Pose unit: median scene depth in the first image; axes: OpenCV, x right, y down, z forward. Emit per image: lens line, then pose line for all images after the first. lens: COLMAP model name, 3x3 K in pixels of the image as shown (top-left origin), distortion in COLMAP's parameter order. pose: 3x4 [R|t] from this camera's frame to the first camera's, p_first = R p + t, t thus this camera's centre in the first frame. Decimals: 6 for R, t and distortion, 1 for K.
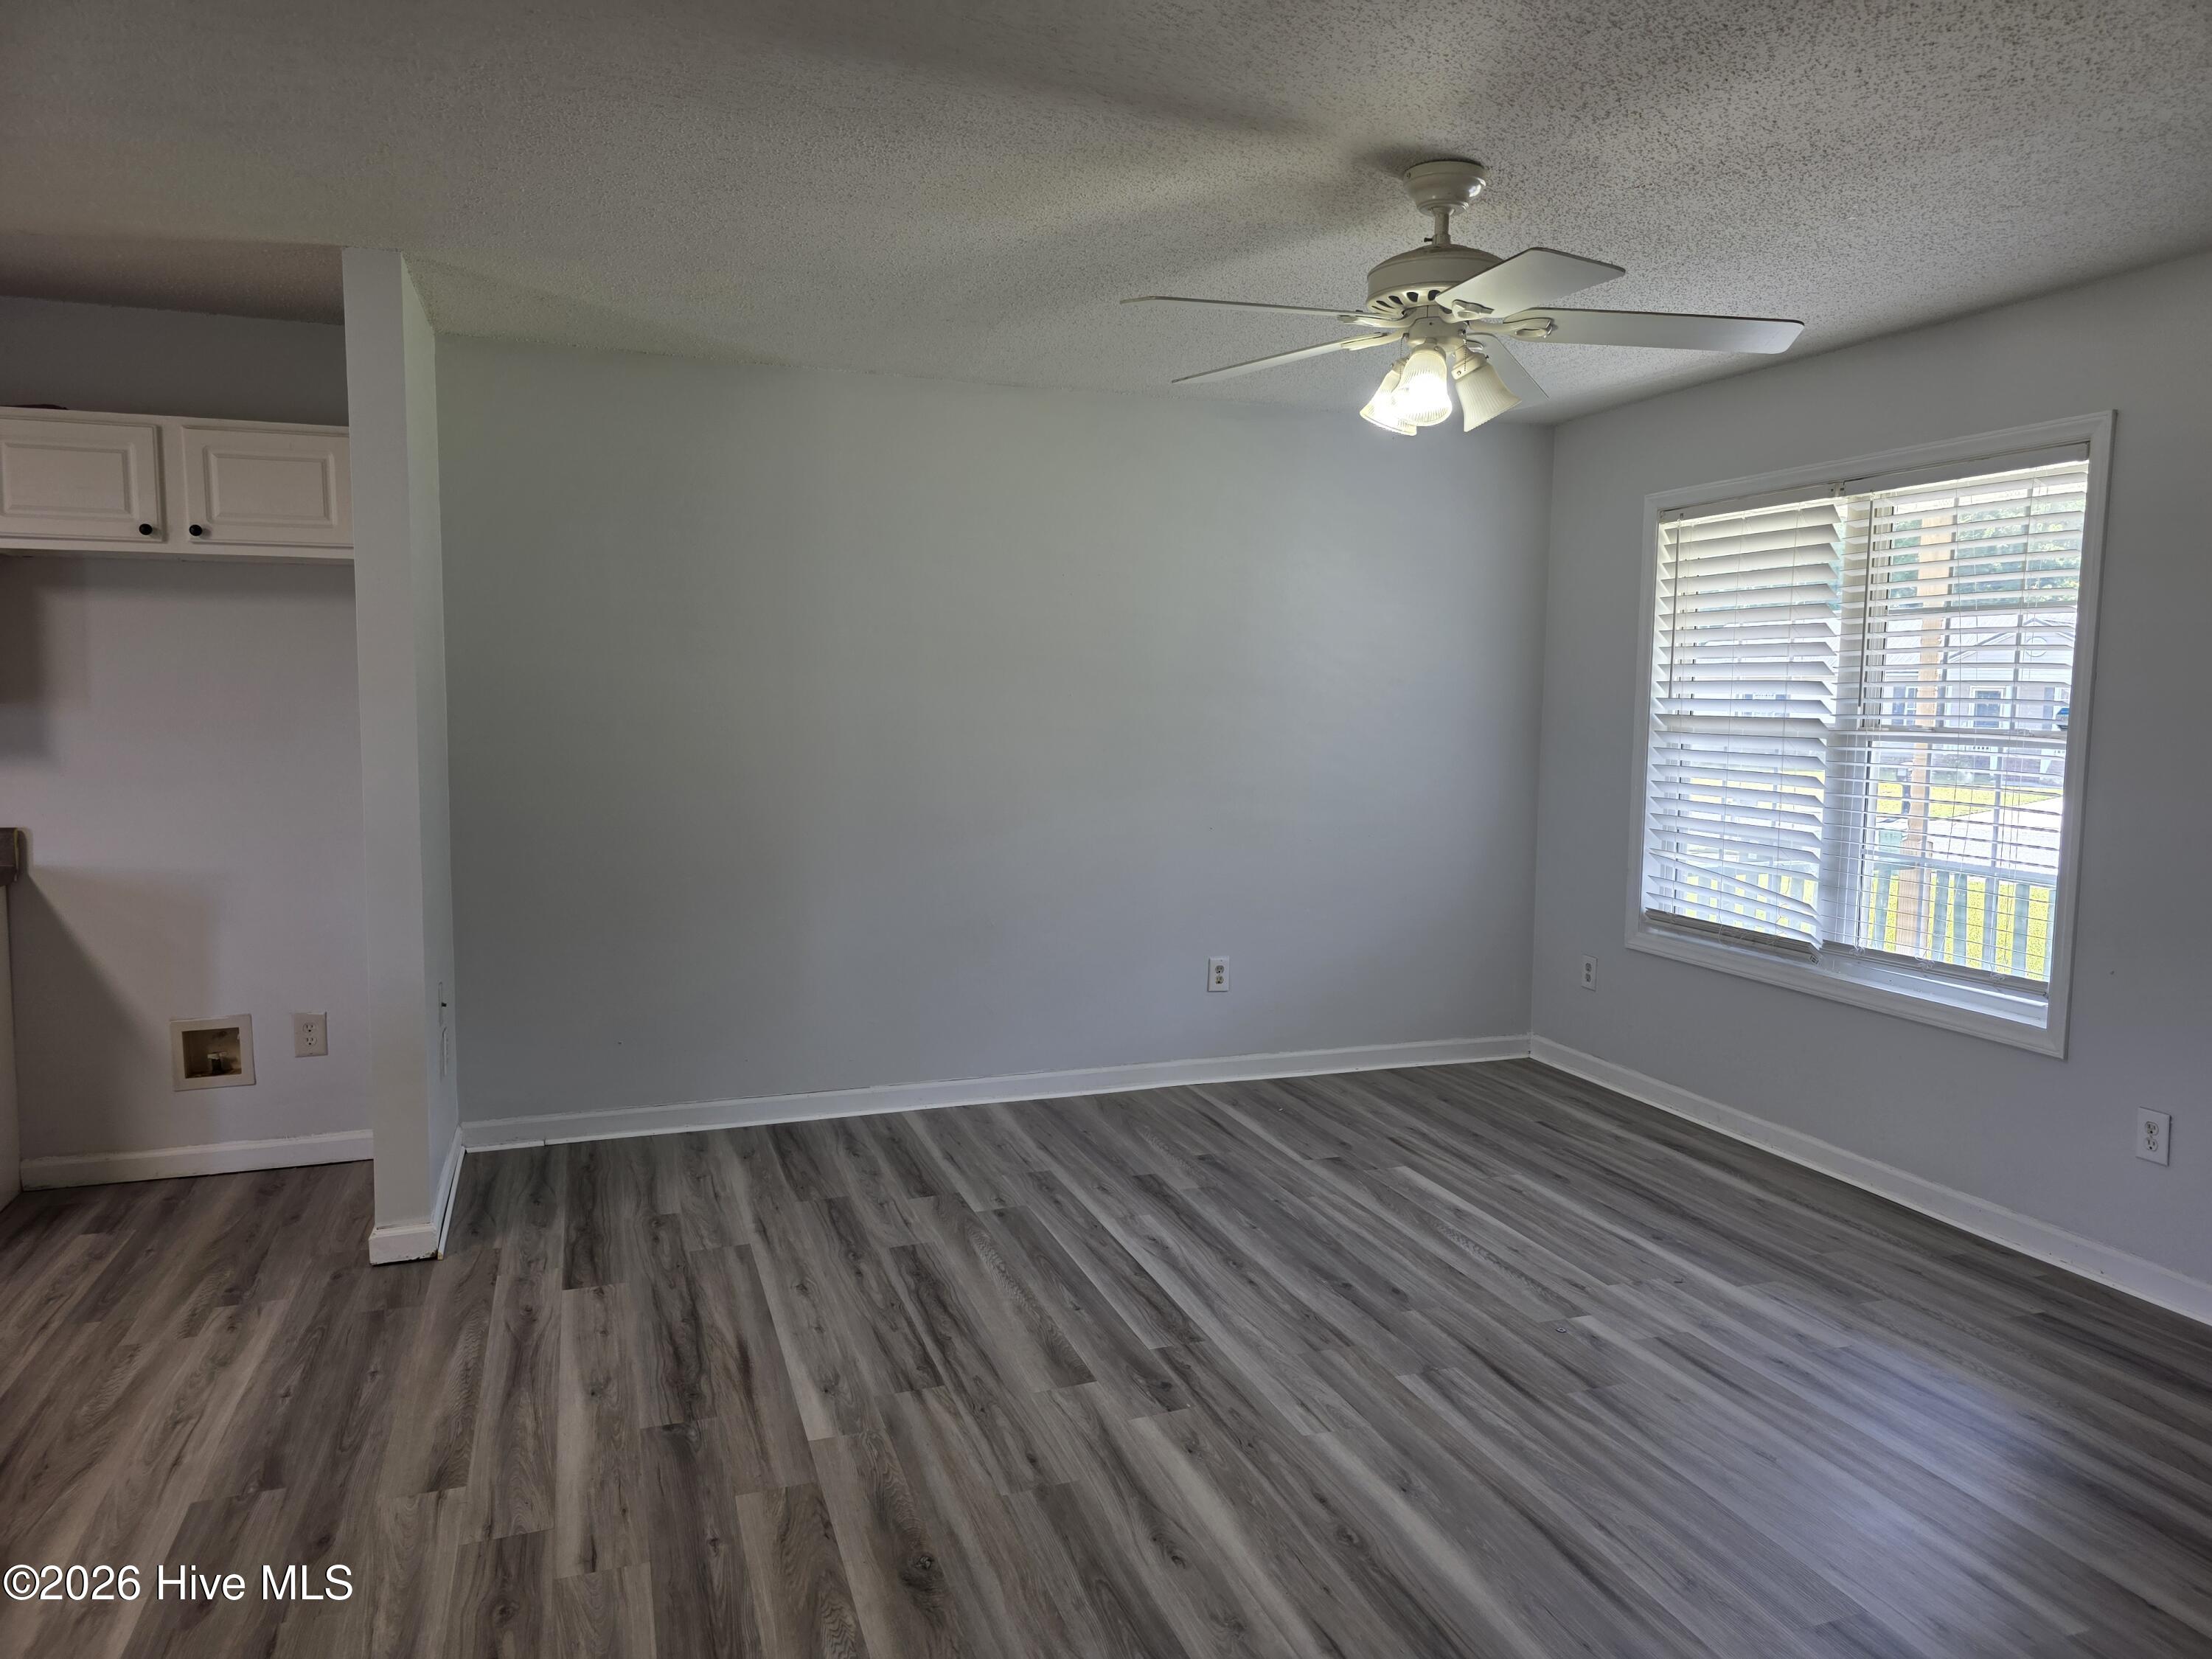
lens RADIAL K [[1486.5, 0, 1118.5], [0, 1486.5, 822.1], [0, 0, 1]] dist [0.054677, -0.046758]
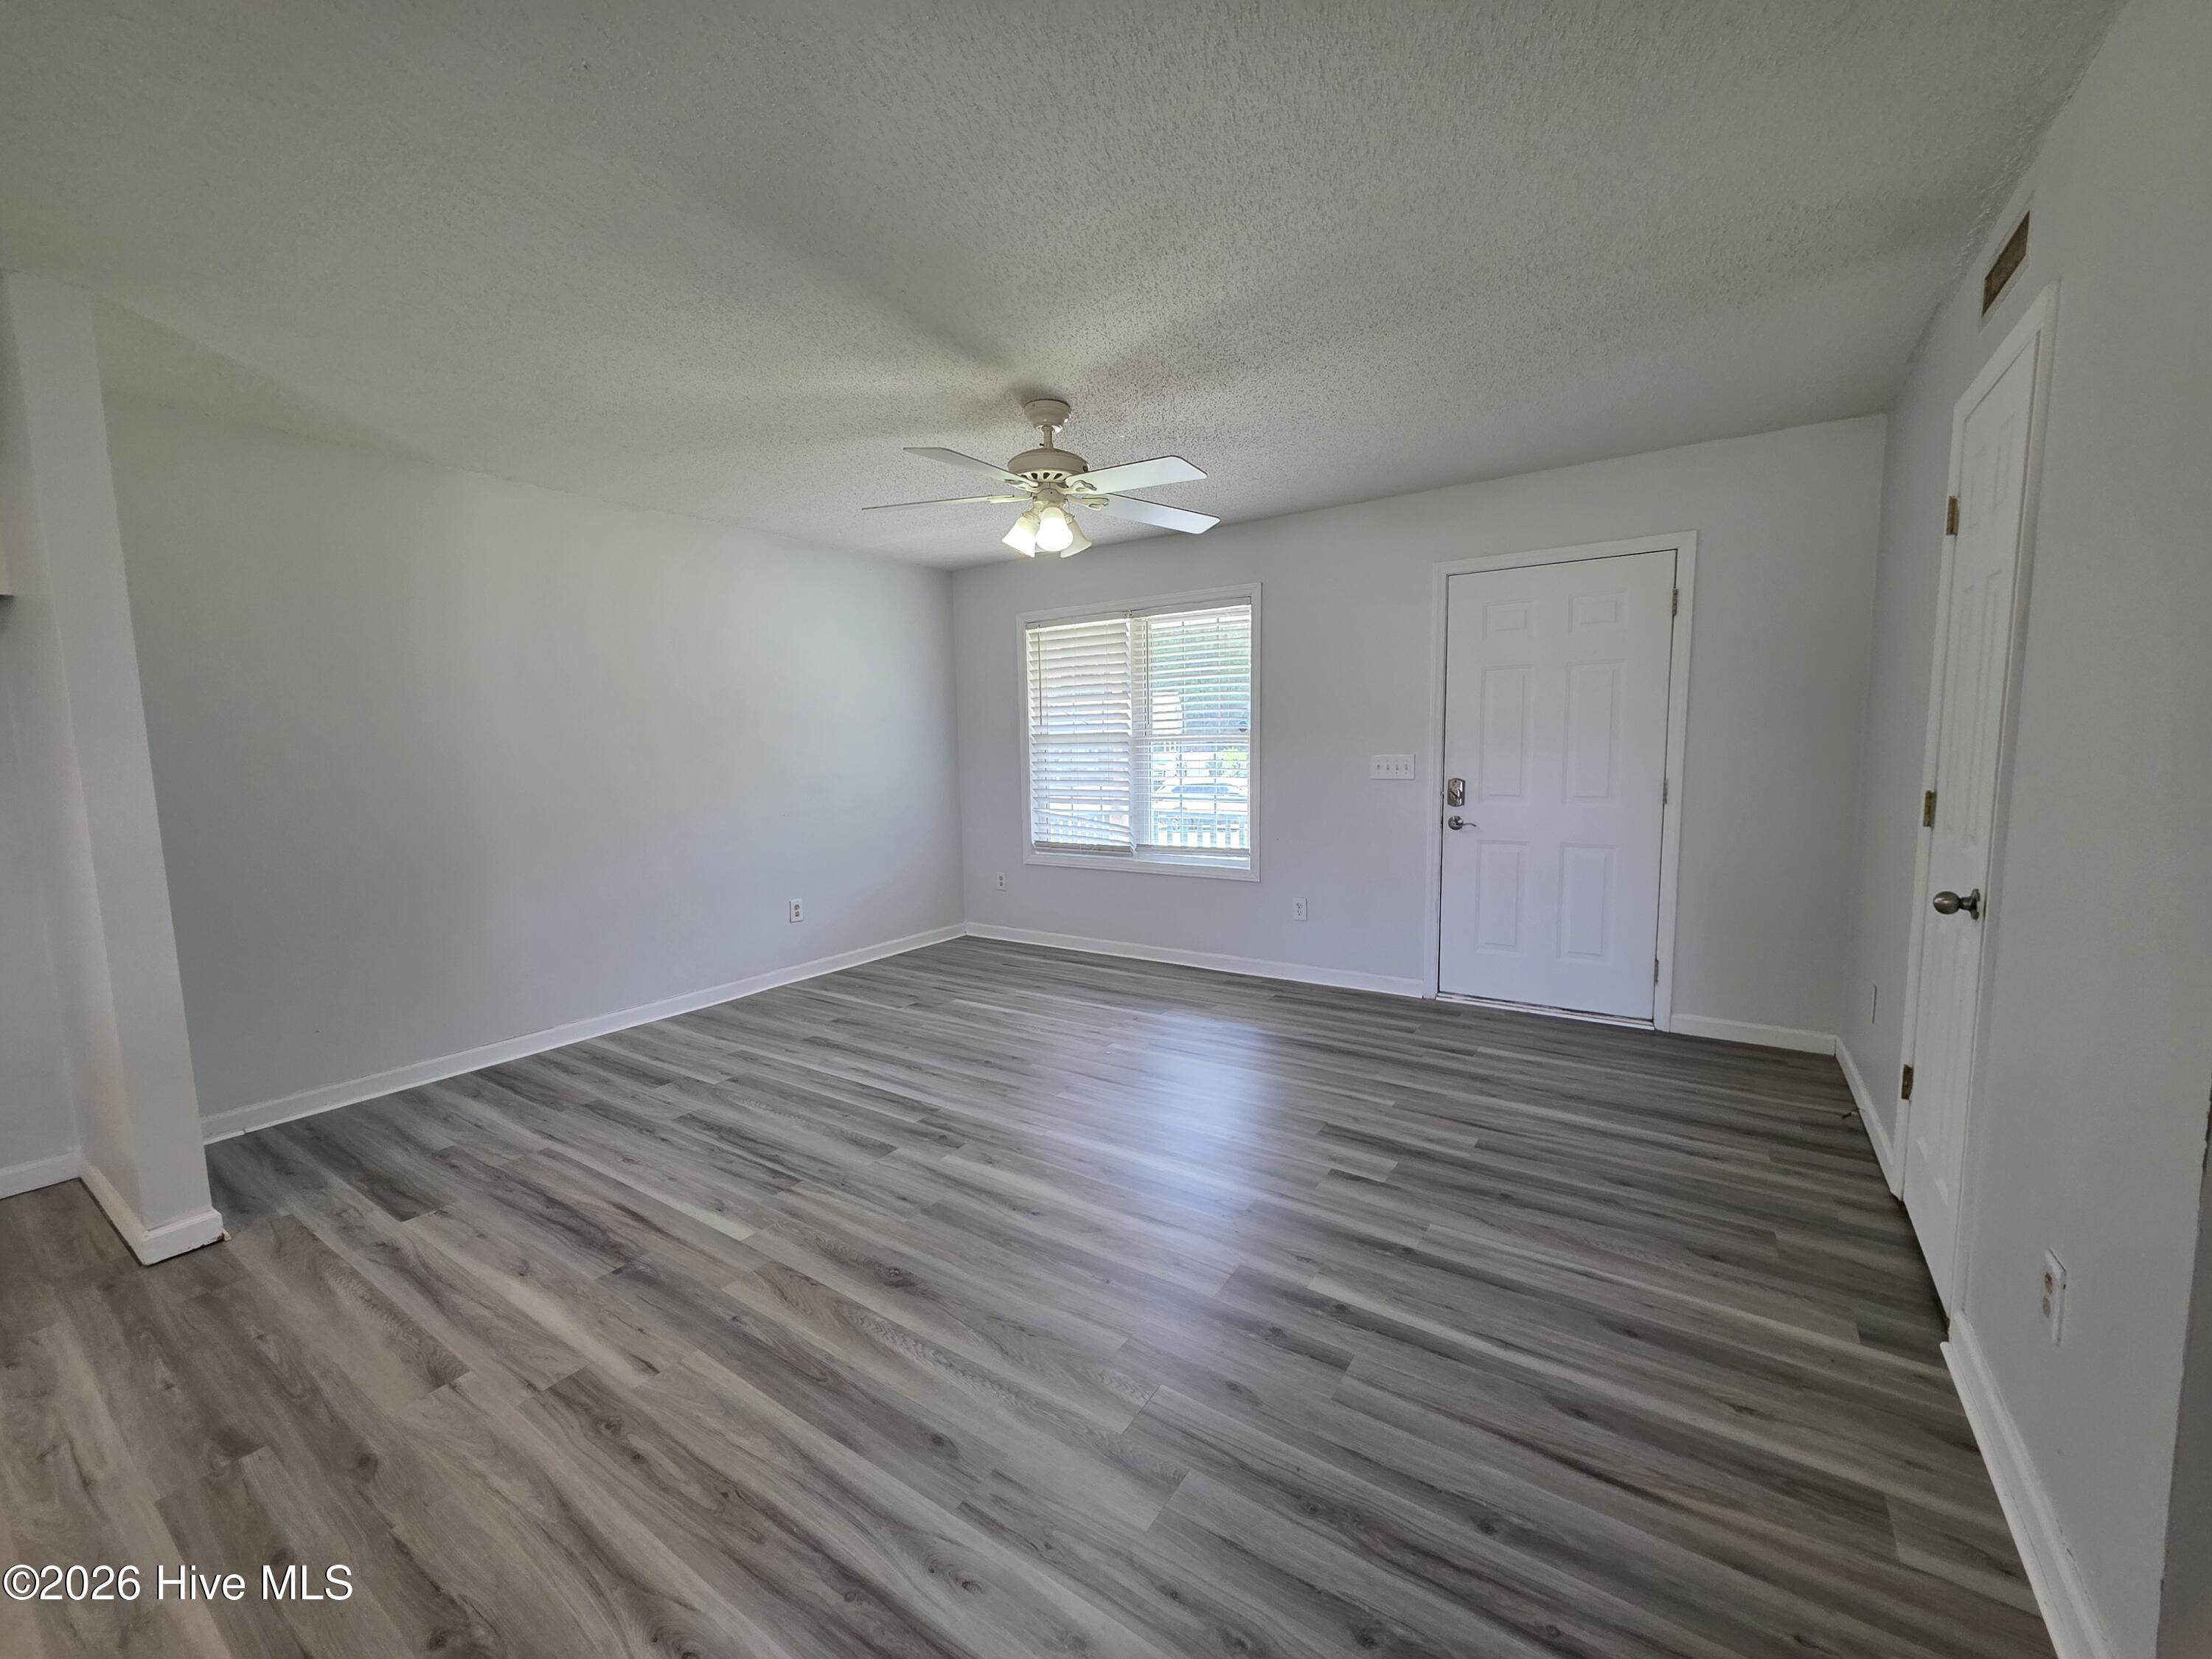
lens RADIAL K [[882.3, 0, 1115.5], [0, 882.3, 839.1], [0, 0, 1]] dist [0.003109, 0.000354]
pose [[0.802791, -0.090081, 0.589417, -0.300511], [0.081348, 0.995826, 0.041396, 0.027784], [-0.590686, 0.014716, 0.806767, 0.100494]]
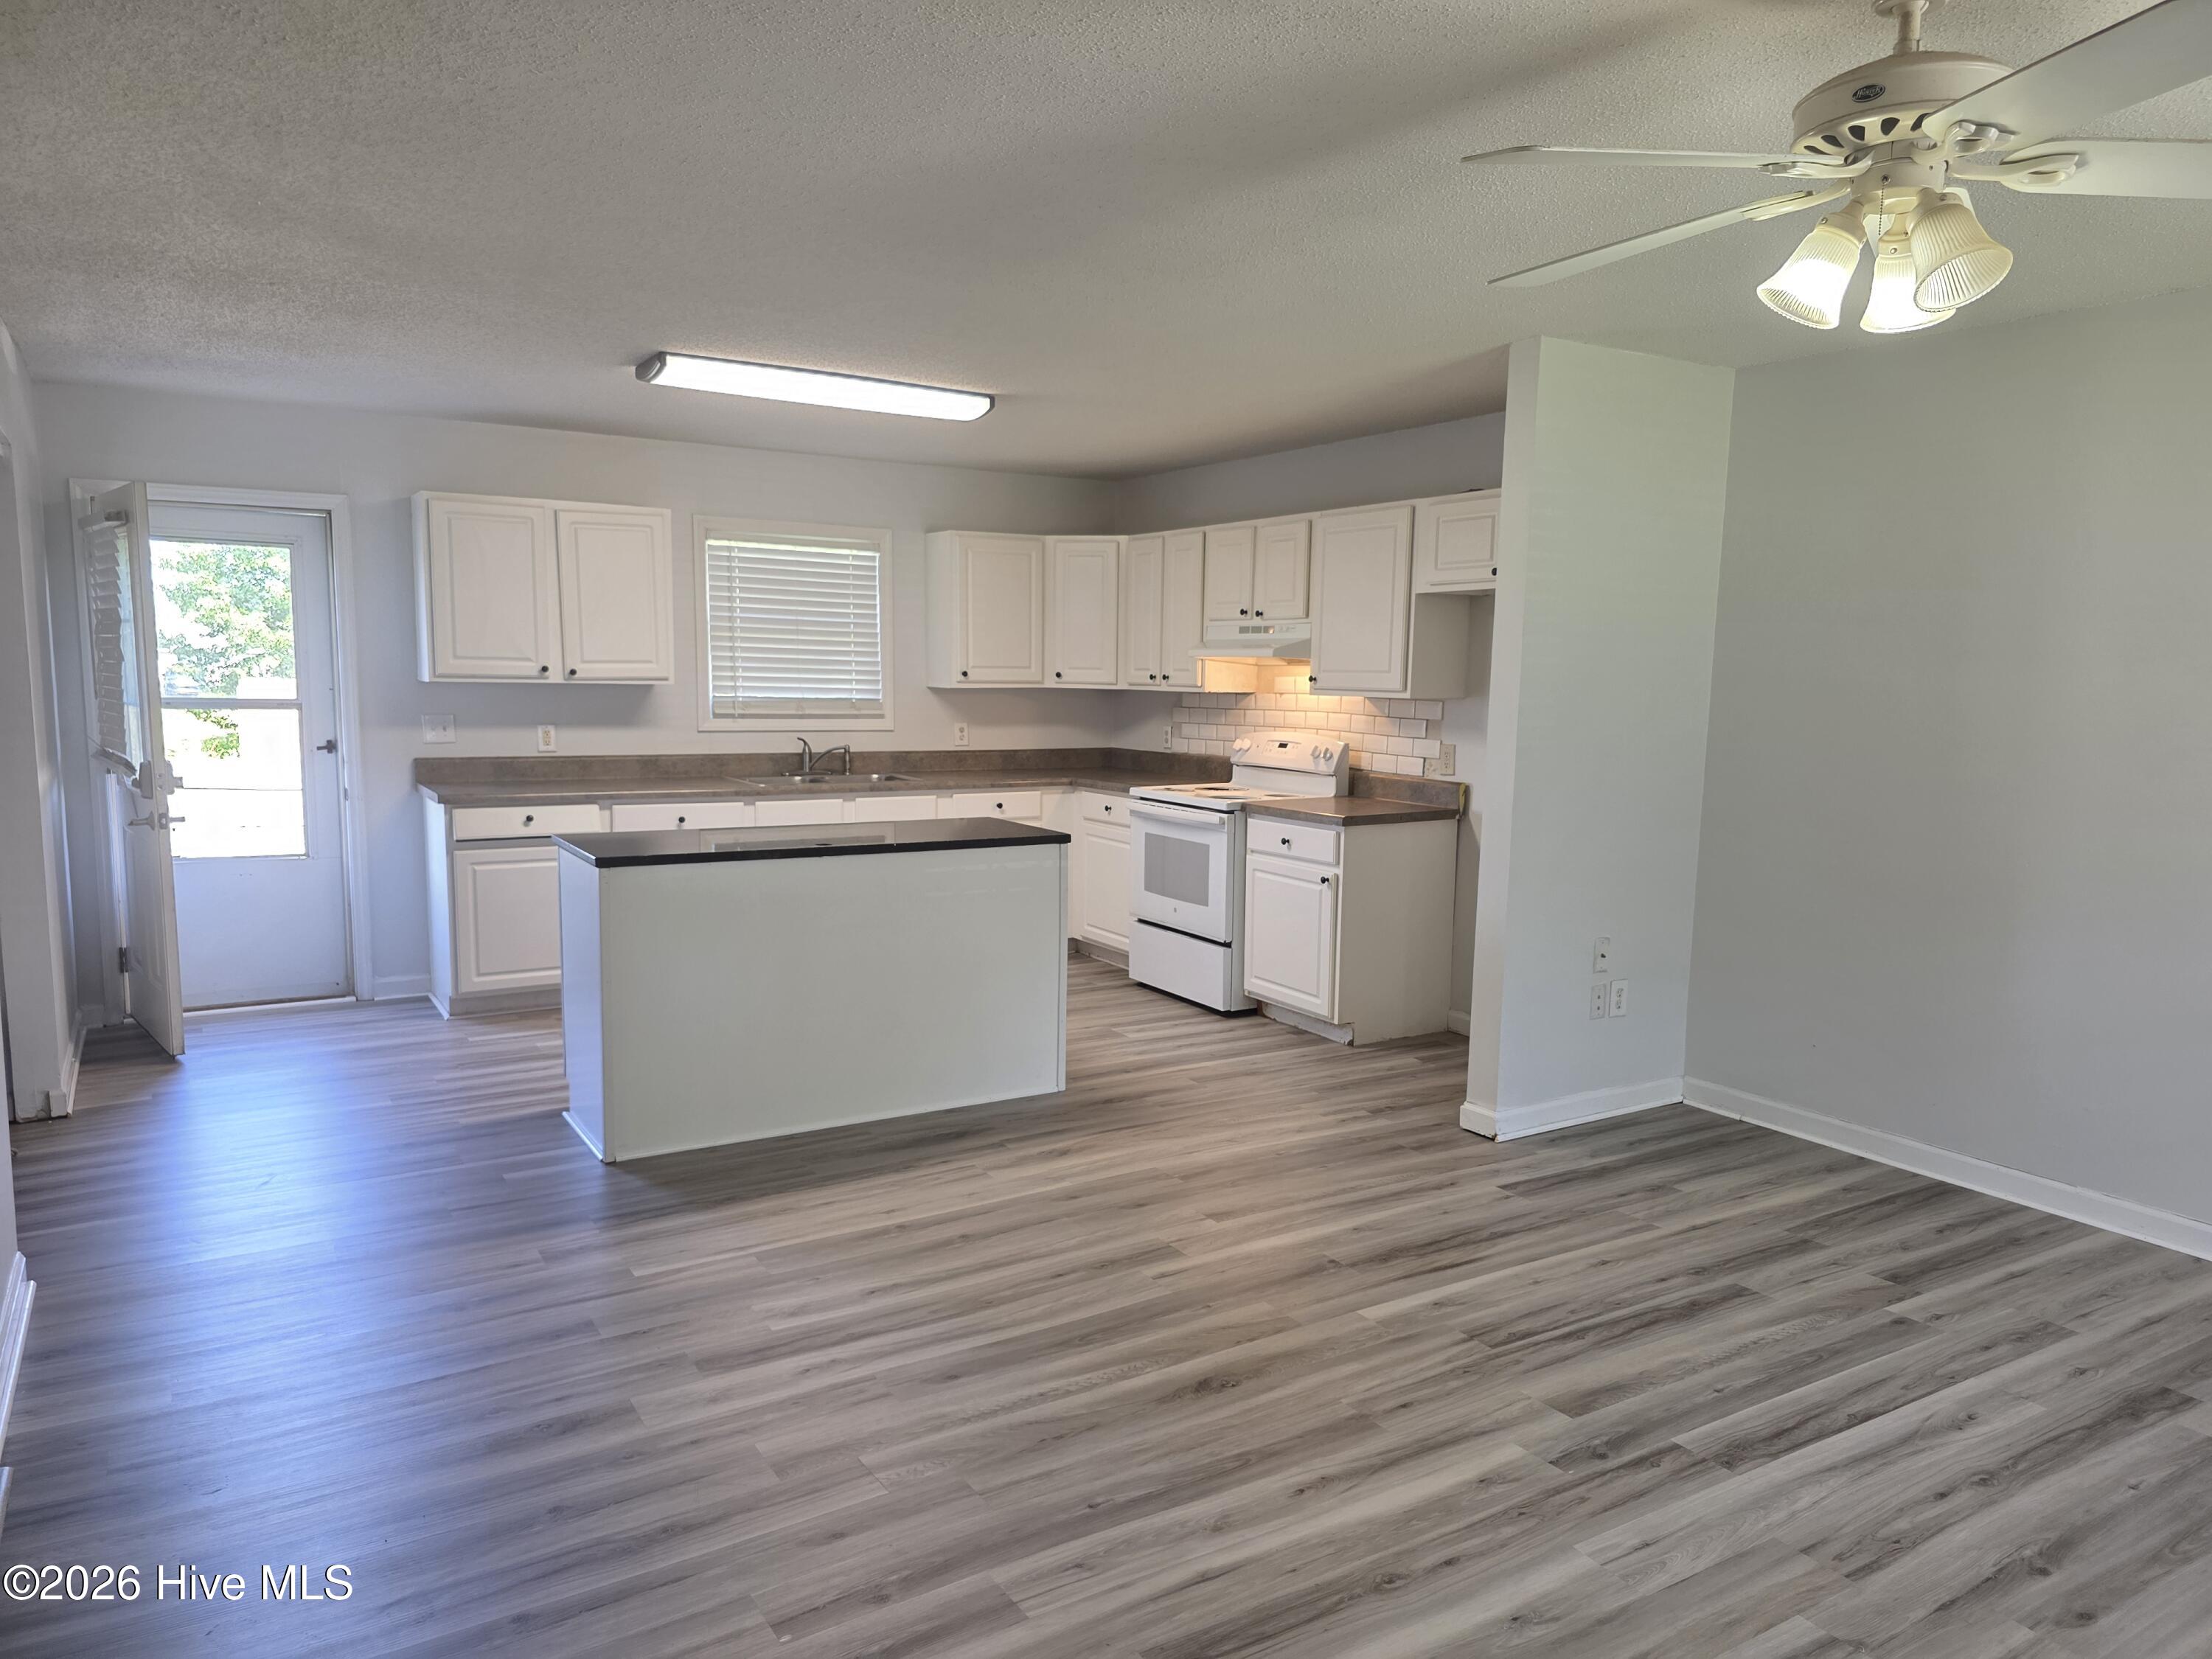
lens RADIAL K [[1480.6, 0, 1125.7], [0, 1480.6, 850.3], [0, 0, 1]] dist [0.055999, -0.048033]
pose [[0.217892, 0.113599, -0.969339, 0.692116], [-0.104769, 0.990186, 0.092491, -0.035241], [0.970333, 0.081404, 0.227655, 0.414467]]
